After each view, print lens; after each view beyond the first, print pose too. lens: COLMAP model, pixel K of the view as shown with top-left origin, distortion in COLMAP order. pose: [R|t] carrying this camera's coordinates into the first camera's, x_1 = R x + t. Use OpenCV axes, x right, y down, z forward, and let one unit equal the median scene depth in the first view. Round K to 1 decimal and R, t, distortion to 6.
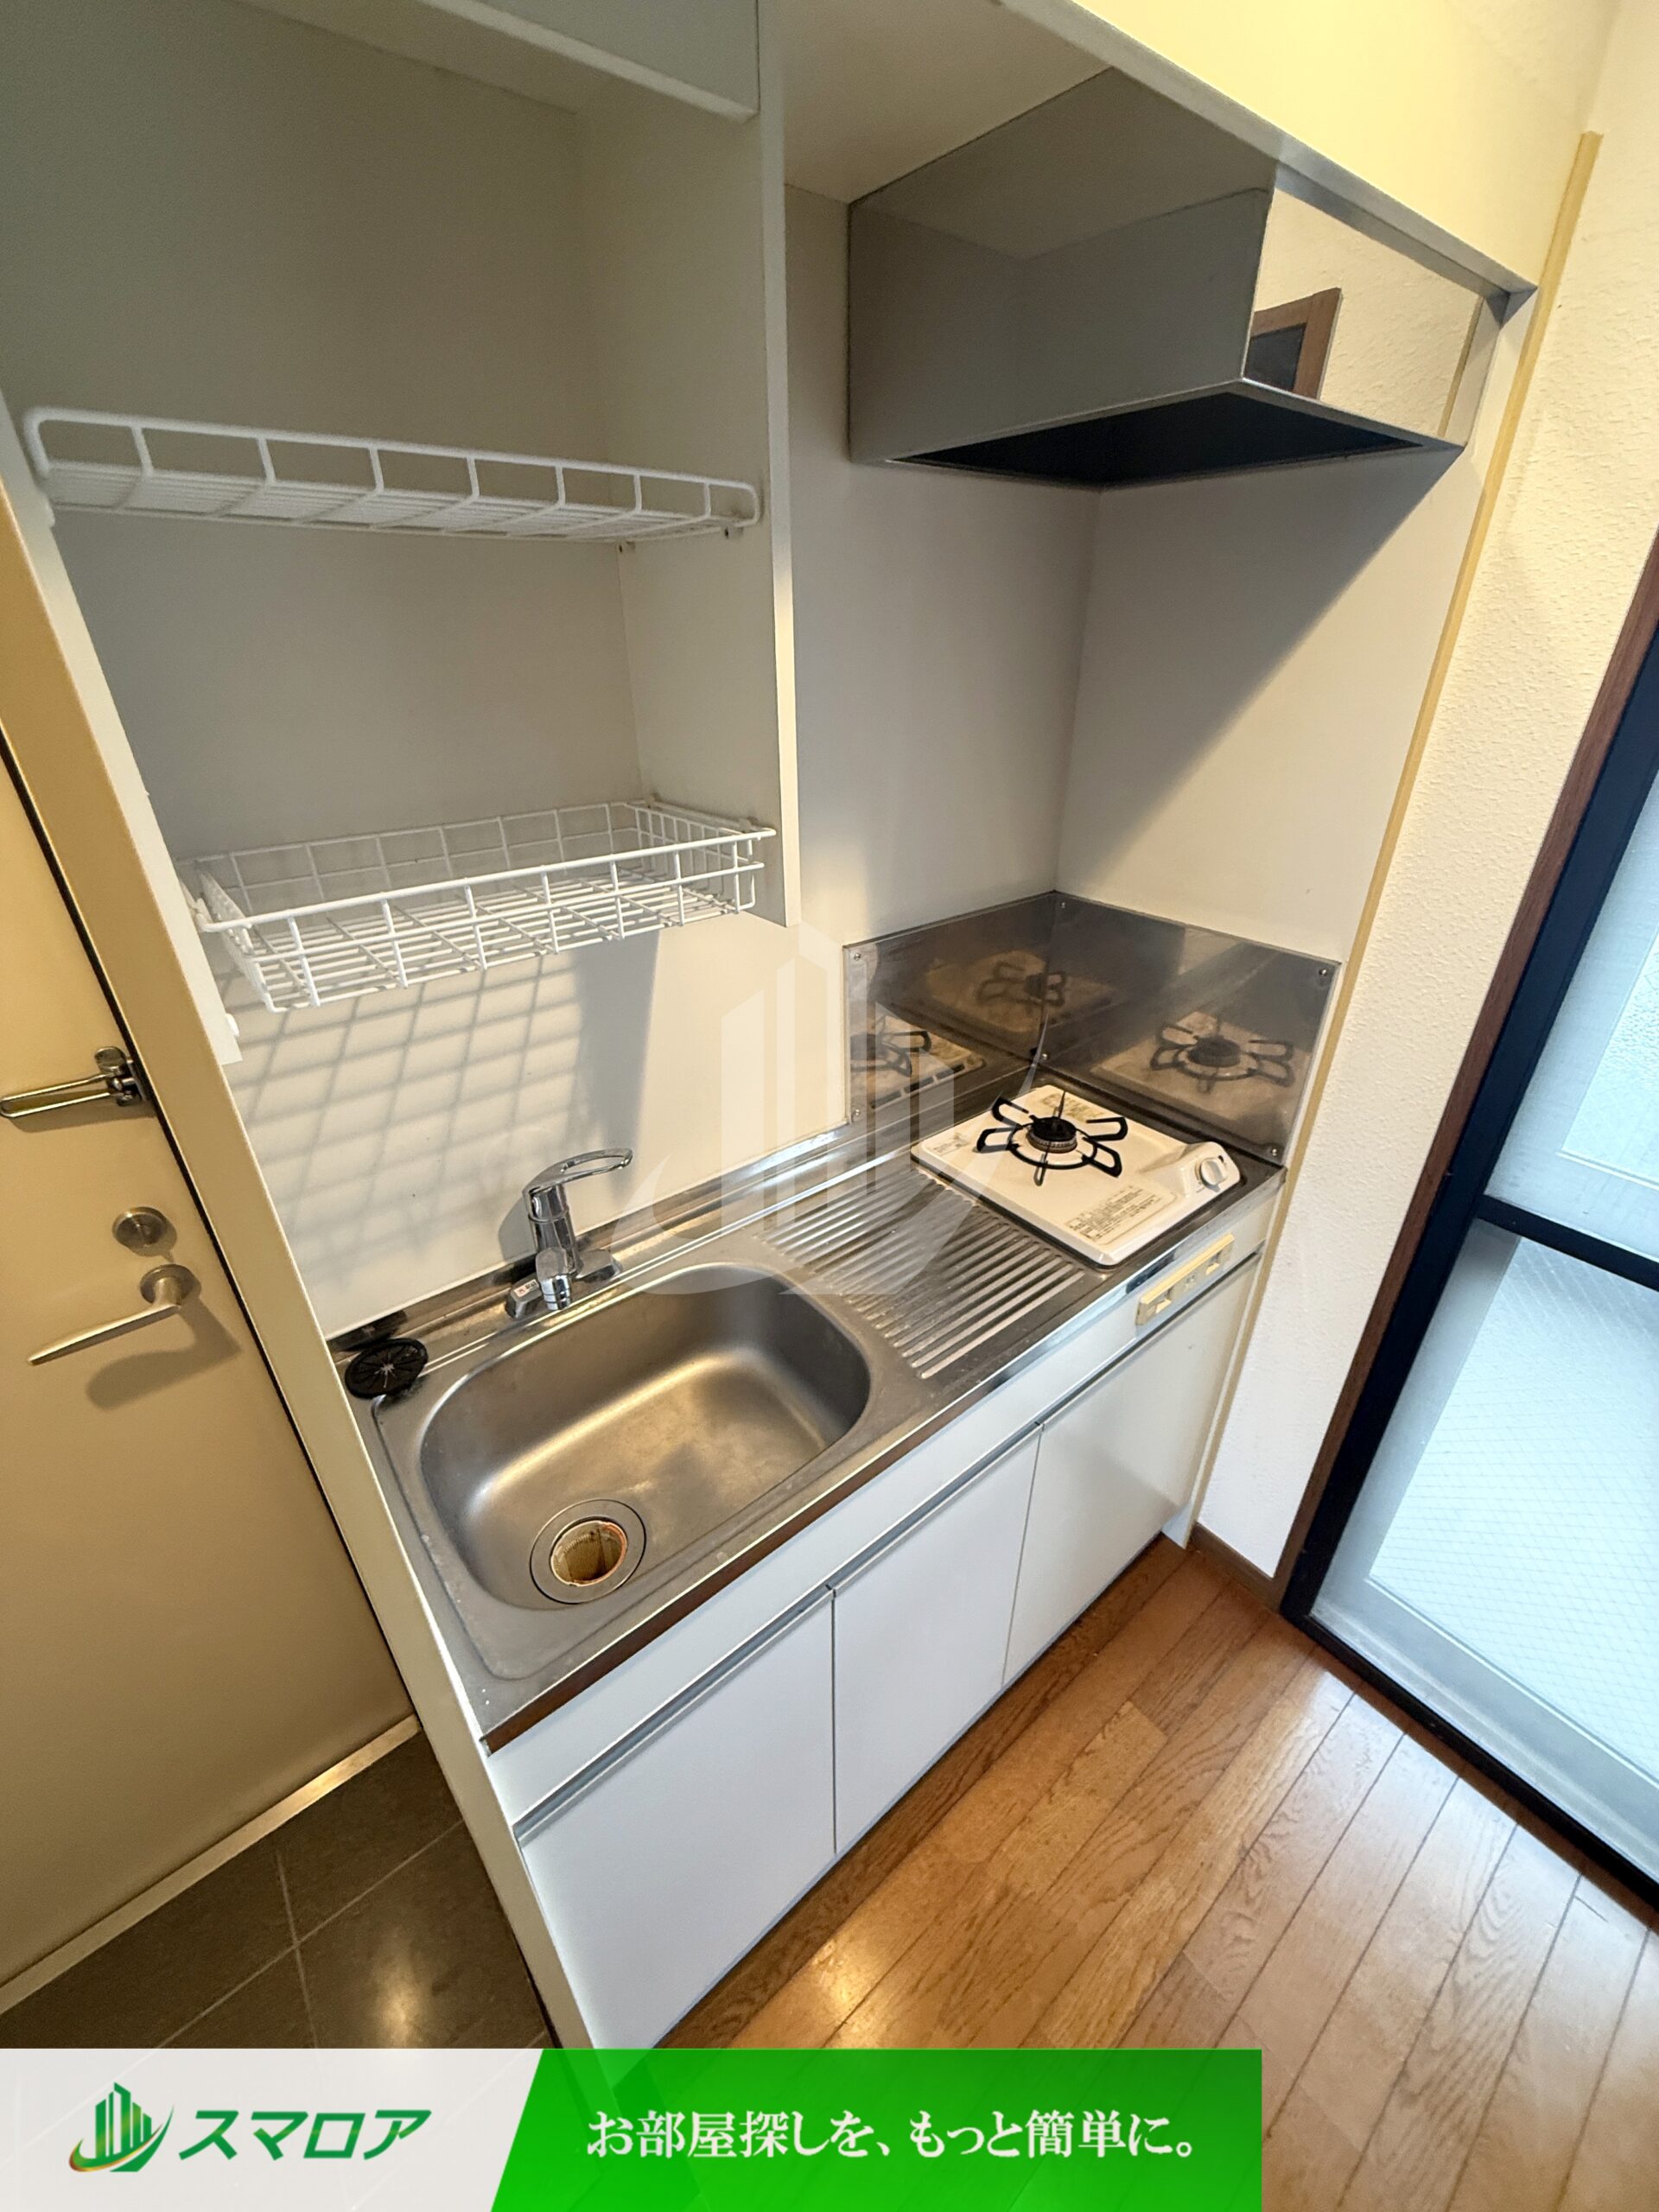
lens RADIAL K [[880.8, 0, 831.4], [0, 880.8, 1103.6], [0, 0, 1]] dist [-0.000617, -0.000005]
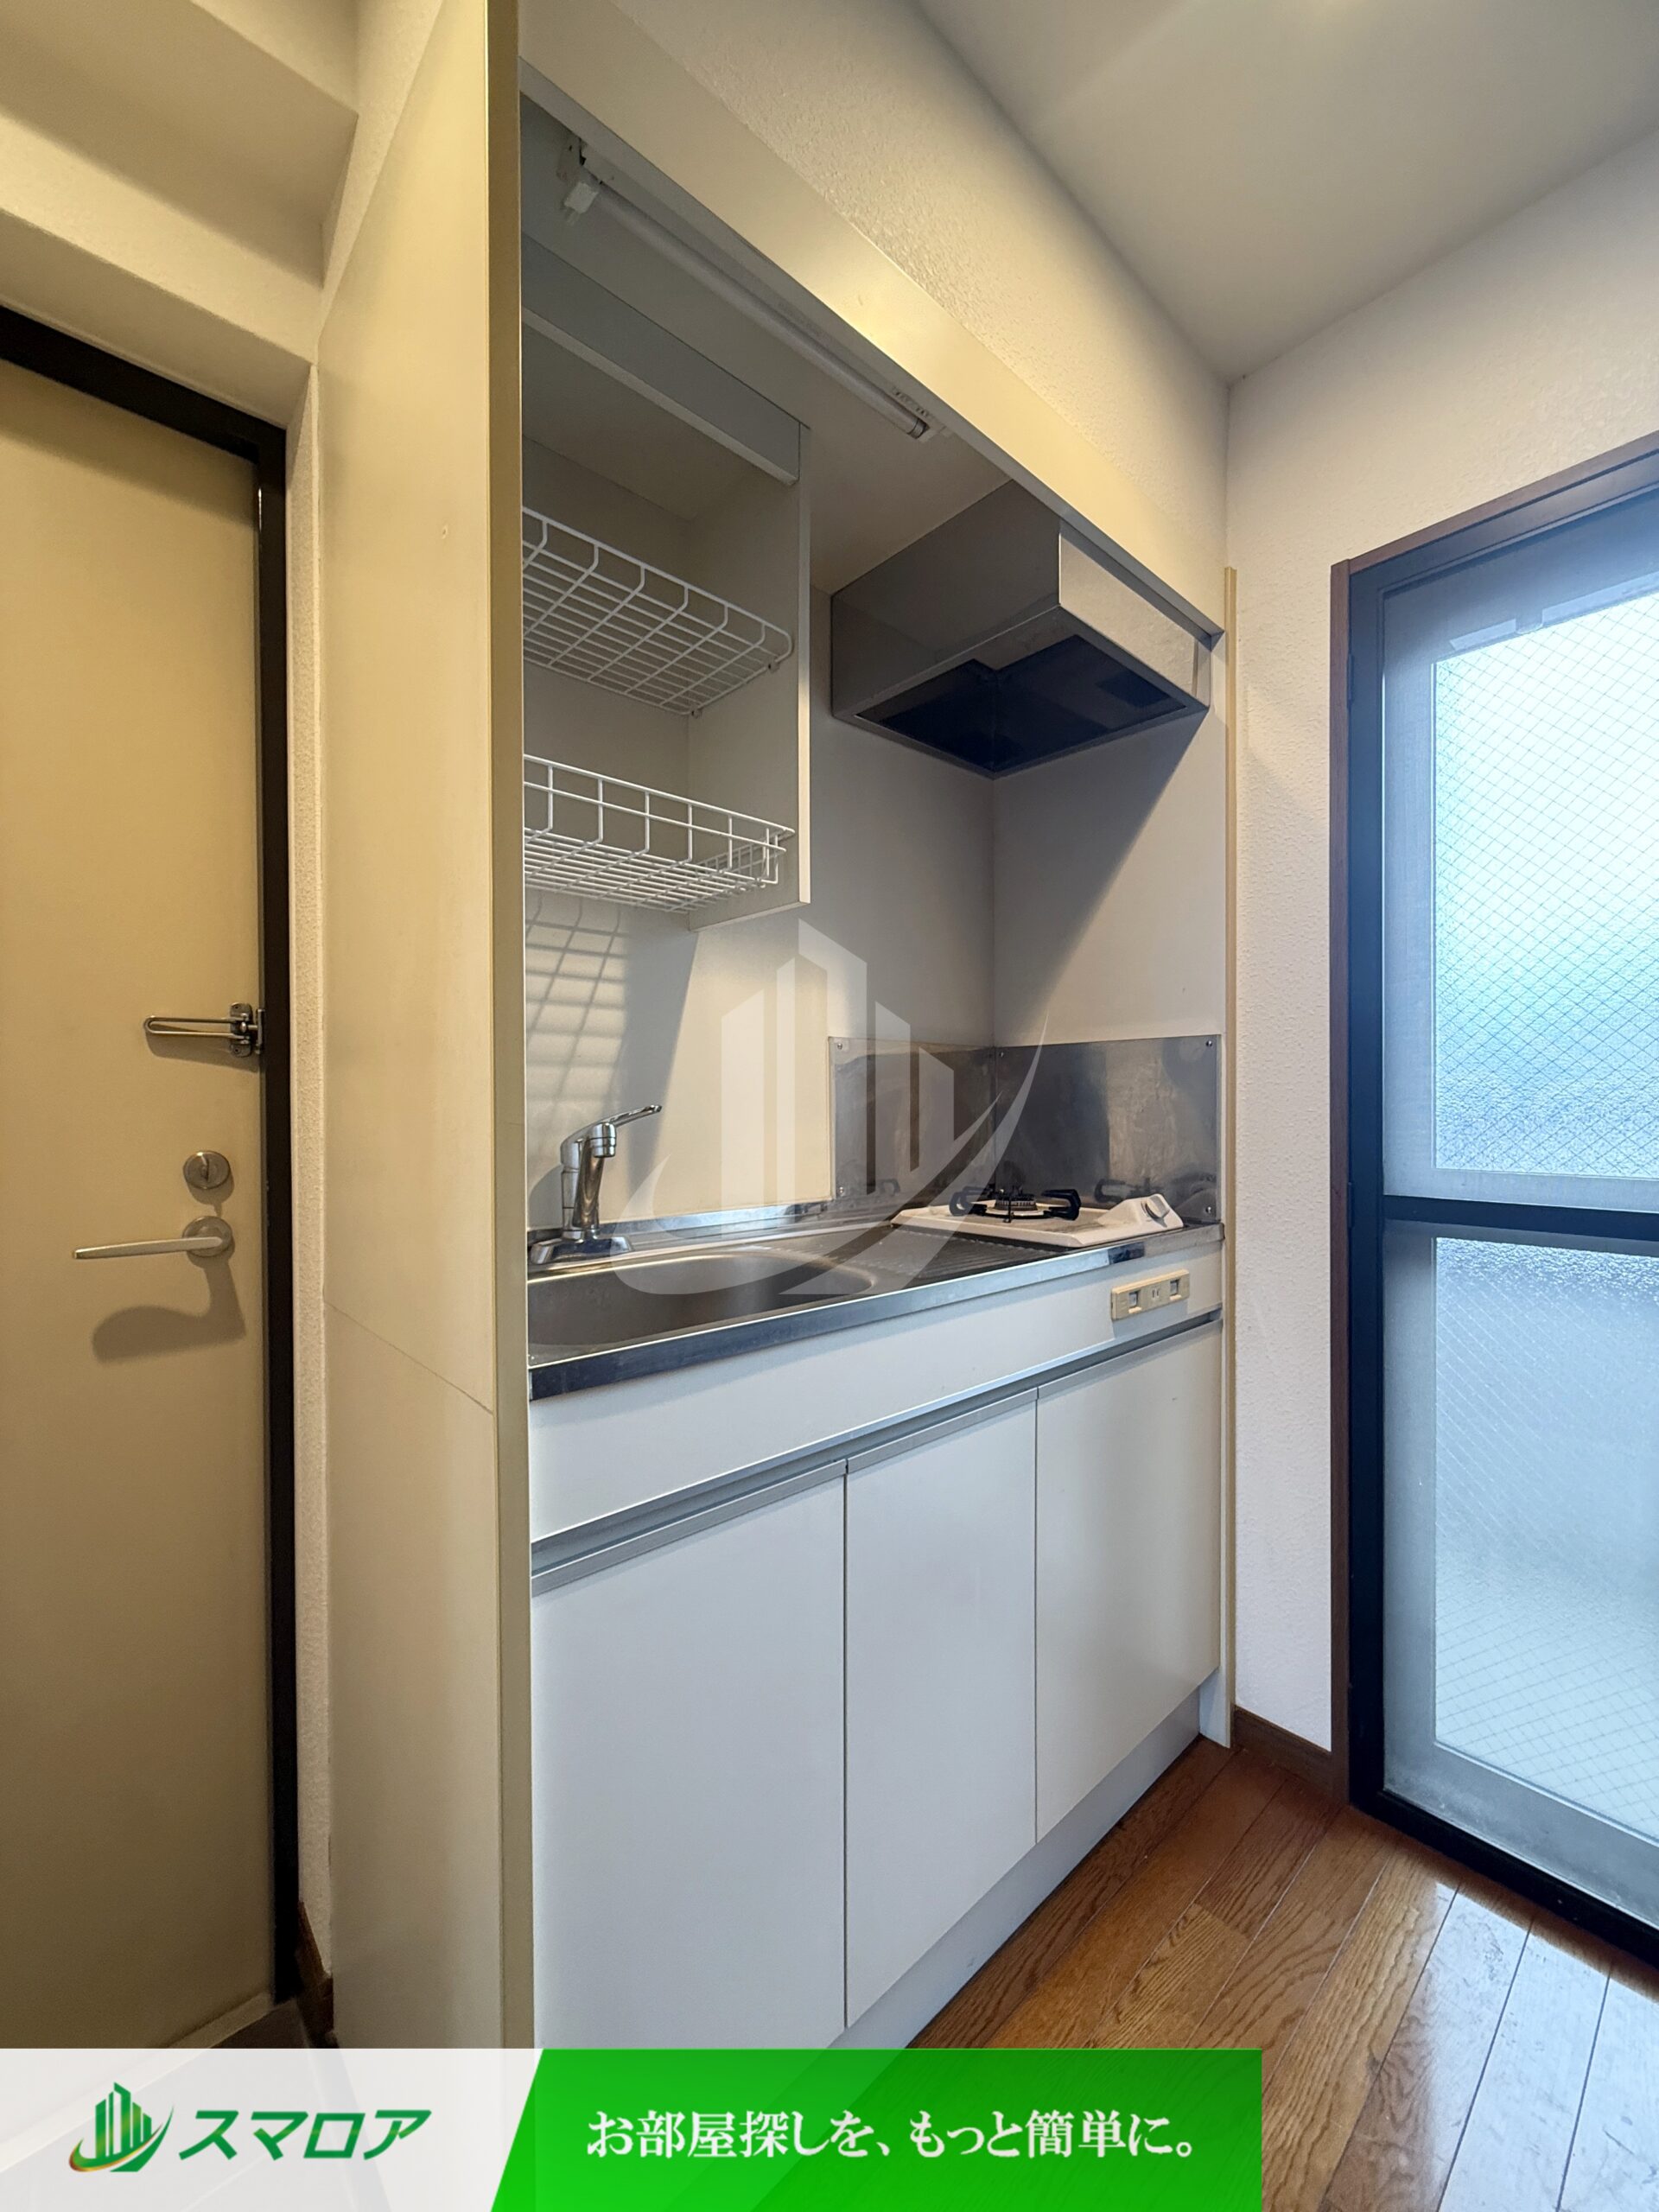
lens RADIAL K [[880.8, 0, 829.0], [0, 880.8, 1111.6], [0, 0, 1]] dist [-0.000617, -0.000005]
pose [[0.998475, 0.004196, 0.055050, -0.055385], [0.022142, 0.882967, -0.468913, 0.507873], [-0.050575, 0.469417, 0.881527, -0.041116]]
